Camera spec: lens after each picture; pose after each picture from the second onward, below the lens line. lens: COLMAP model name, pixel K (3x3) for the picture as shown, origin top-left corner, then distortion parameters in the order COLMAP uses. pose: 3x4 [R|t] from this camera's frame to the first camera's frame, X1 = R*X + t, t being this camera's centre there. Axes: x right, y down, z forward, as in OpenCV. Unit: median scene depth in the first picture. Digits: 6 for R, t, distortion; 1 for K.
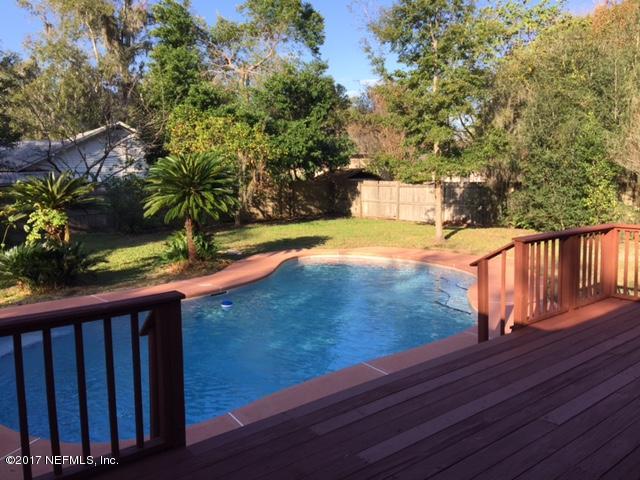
lens RADIAL K [[539.9, 0, 320.0], [0, 539.9, 240.0], [0, 0, 1]] dist [0.084856, -0.149063]
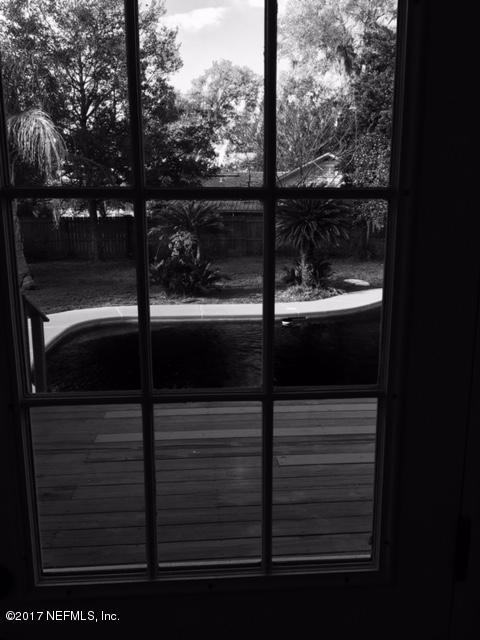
lens RADIAL K [[539.9, 0, 240.0], [0, 539.9, 320.0], [0, 0, 1]] dist [0.084856, -0.149063]
pose [[0.823708, 0.133276, -0.551128, 0.294065], [-0.082890, 0.989845, 0.115482, -0.010107], [0.560922, -0.049440, 0.826391, 0.052295]]
